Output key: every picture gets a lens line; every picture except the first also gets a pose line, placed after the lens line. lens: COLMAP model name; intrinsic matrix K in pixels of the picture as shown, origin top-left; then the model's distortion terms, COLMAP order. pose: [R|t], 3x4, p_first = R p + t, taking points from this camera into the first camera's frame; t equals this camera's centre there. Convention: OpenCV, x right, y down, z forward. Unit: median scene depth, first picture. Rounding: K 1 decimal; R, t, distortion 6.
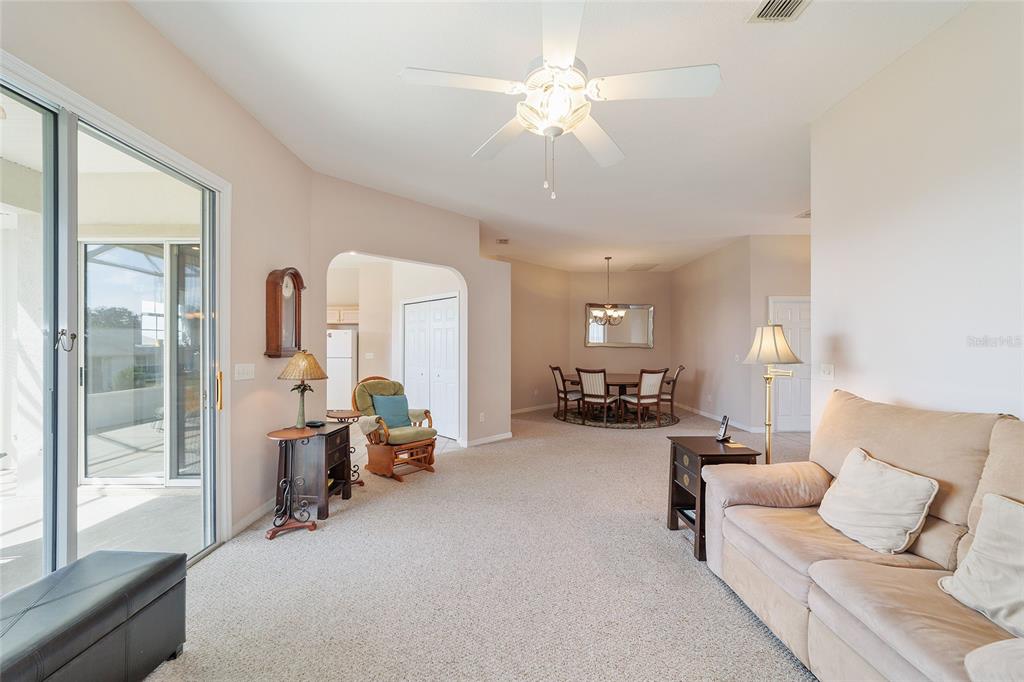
lens RADIAL K [[403.0, 0, 510.3], [0, 403.0, 346.1], [0, 0, 1]] dist [-0.023336, 0.010240]
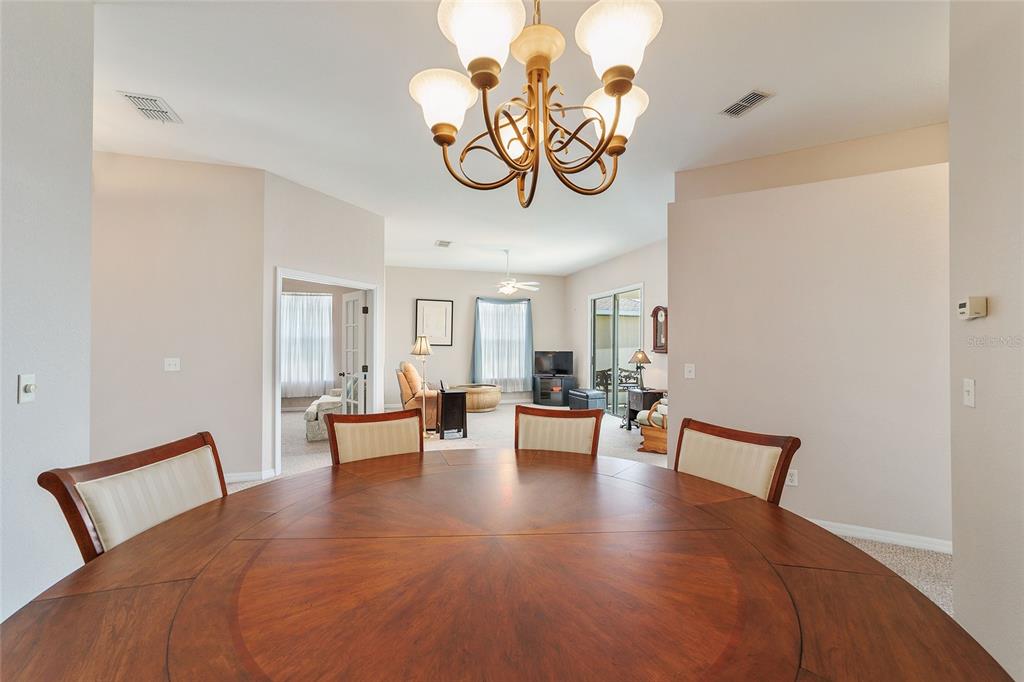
lens RADIAL K [[403.0, 0, 510.3], [0, 403.0, 346.1], [0, 0, 1]] dist [-0.023336, 0.010240]
pose [[-0.957461, -0.005065, -0.288518, 0.340377], [-0.003954, 0.999982, -0.004433, 0.003111], [0.288535, -0.003104, -0.957464, 1.332149]]
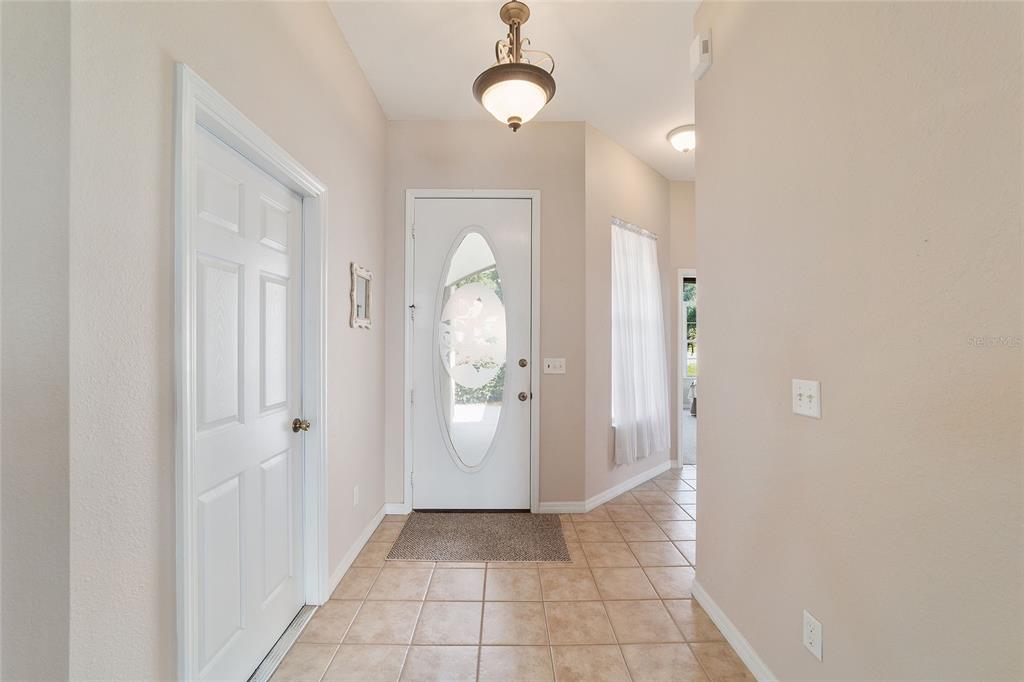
lens RADIAL K [[402.5, 0, 508.4], [0, 402.5, 340.6], [0, 0, 1]] dist [-0.022807, 0.000060]
pose [[-0.013908, 0.004563, 0.999893, 0.438340], [-0.006218, 0.999970, -0.004650, 0.001872], [-0.999884, -0.006282, -0.013880, 0.799609]]
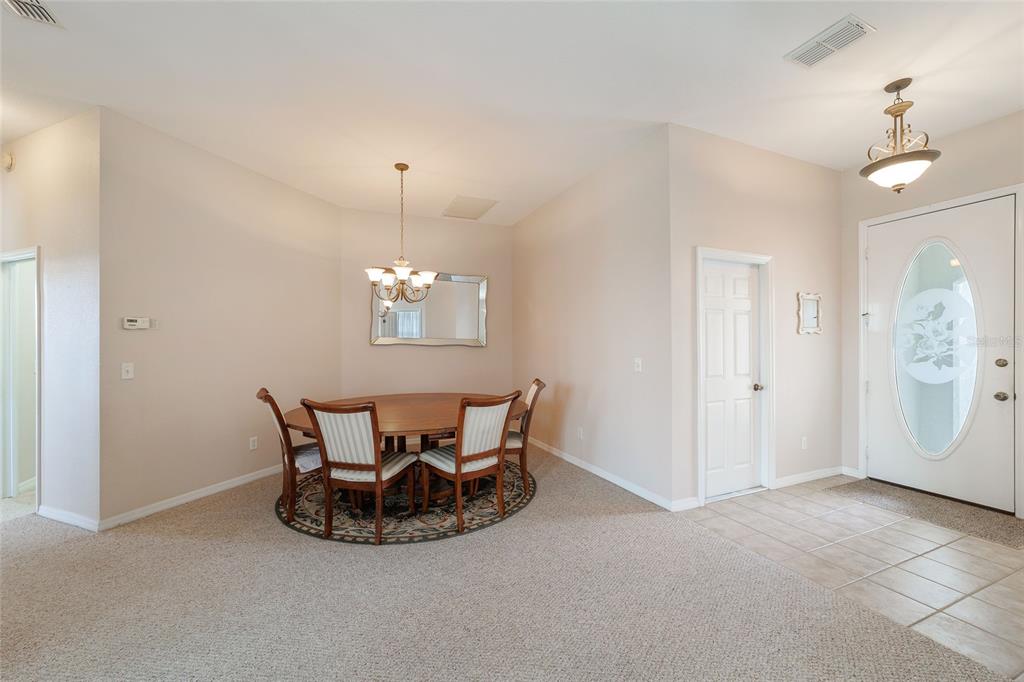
lens RADIAL K [[403.0, 0, 510.3], [0, 403.0, 346.1], [0, 0, 1]] dist [-0.023336, 0.010240]
pose [[0.919465, -0.006696, 0.393116, 0.199775], [0.004274, 0.999966, 0.007035, 0.000950], [-0.393150, -0.004788, 0.919462, 0.573127]]
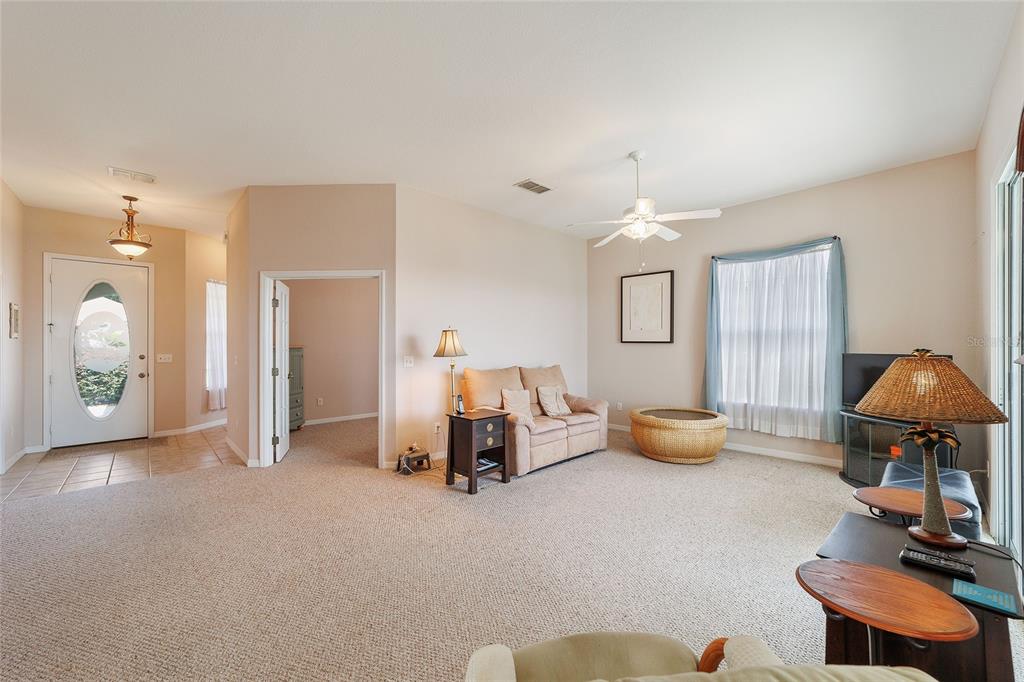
lens RADIAL K [[403.0, 0, 510.3], [0, 403.0, 346.1], [0, 0, 1]] dist [-0.023336, 0.010240]
pose [[-0.681685, 0.001222, 0.731644, -0.256913], [0.000627, 0.999999, -0.001086, 0.003911], [-0.731645, -0.000282, -0.681686, 0.779726]]
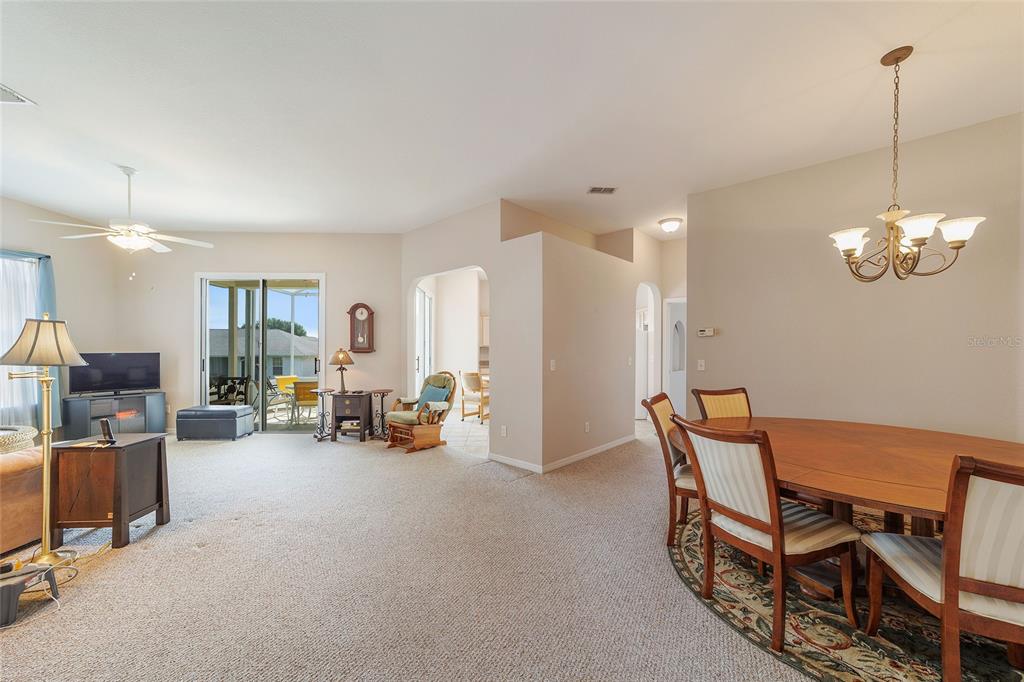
lens RADIAL K [[405.3, 0, 502.6], [0, 405.3, 348.2], [0, 0, 1]] dist [-0.000045, 0.000015]
pose [[0.012857, 0.000282, -0.999917, 0.651181], [-0.002378, 0.999997, 0.000251, 0.002829], [0.999915, 0.002374, 0.012858, 0.825492]]
